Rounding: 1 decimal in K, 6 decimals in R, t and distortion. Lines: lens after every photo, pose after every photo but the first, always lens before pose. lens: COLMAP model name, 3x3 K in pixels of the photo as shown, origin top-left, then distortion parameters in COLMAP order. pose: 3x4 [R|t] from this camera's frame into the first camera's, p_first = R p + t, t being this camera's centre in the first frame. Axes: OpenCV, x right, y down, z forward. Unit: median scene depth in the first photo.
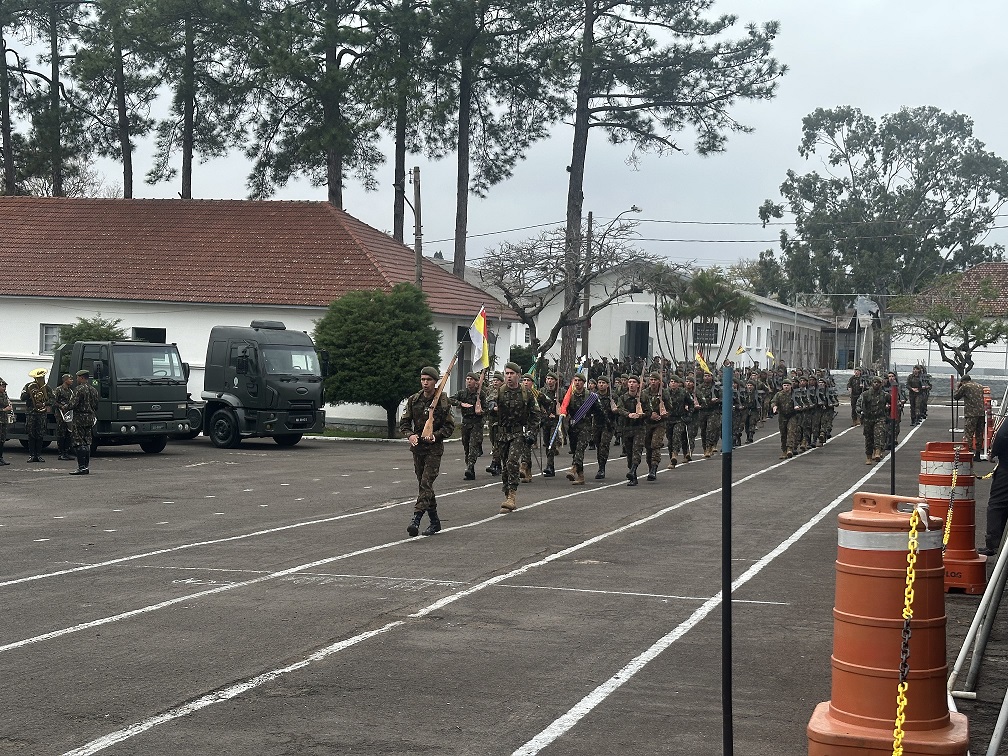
lens RADIAL K [[1429.1, 0, 500.6], [0, 1429.1, 380.9], [0, 0, 1]] dist [0.266287, -0.648866]
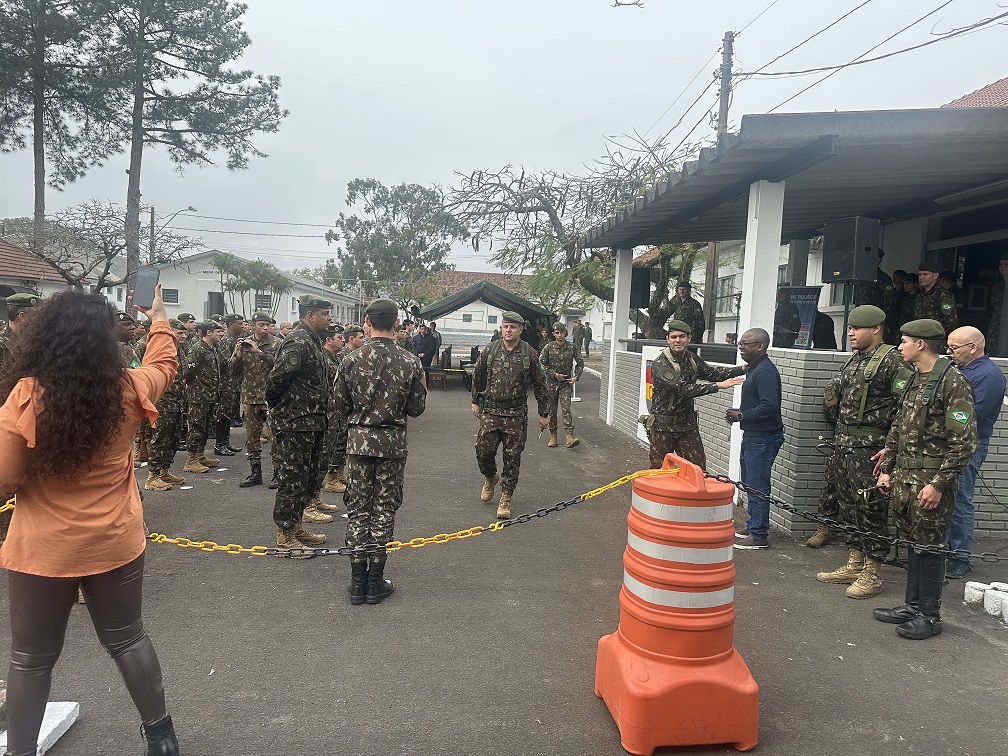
lens RADIAL K [[683.4, 0, 499.3], [0, 683.4, 383.0], [0, 0, 1]] dist [0.033330, -0.054253]
pose [[0.931709, -0.015605, 0.362871, 0.158174], [-0.009924, 0.997610, 0.068382, 0.000688], [-0.363071, -0.067313, 0.929327, 0.318707]]
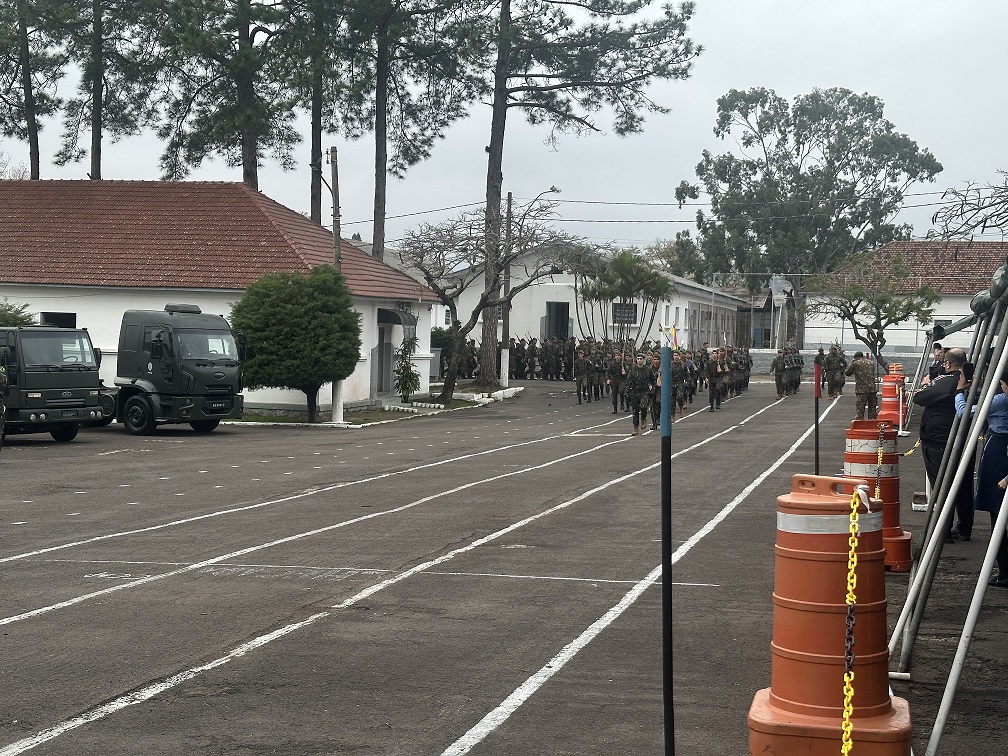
lens RADIAL K [[1426.0, 0, 492.4], [0, 1426.0, 375.2], [0, 0, 1]] dist [0.250943, -0.537995]
pose [[0.998668, -0.011082, 0.050400, -0.001149], [0.010638, 0.999902, 0.009072, -0.000176], [-0.050496, -0.008523, 0.998688, 0.008245]]
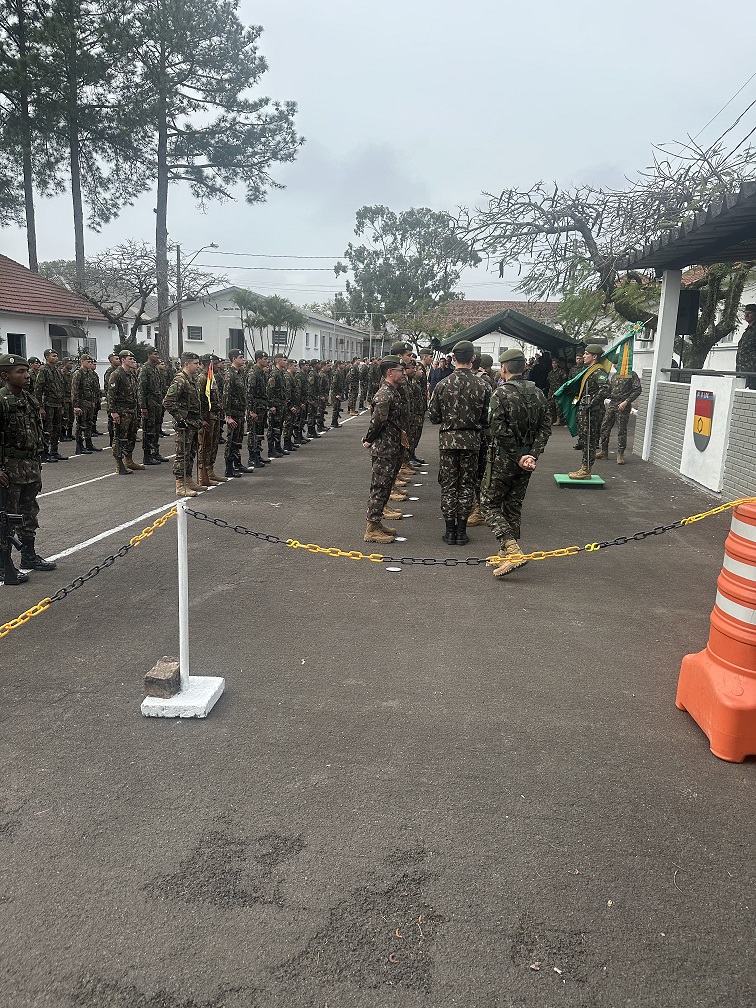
lens RADIAL K [[683.4, 0, 371.7], [0, 683.4, 505.6], [0, 0, 1]] dist [0.033330, -0.054253]
pose [[0.983074, -0.035634, 0.179712, 0.144577], [-0.000194, 0.980700, 0.195519, 0.001559], [-0.183211, -0.192245, 0.964093, 0.316691]]
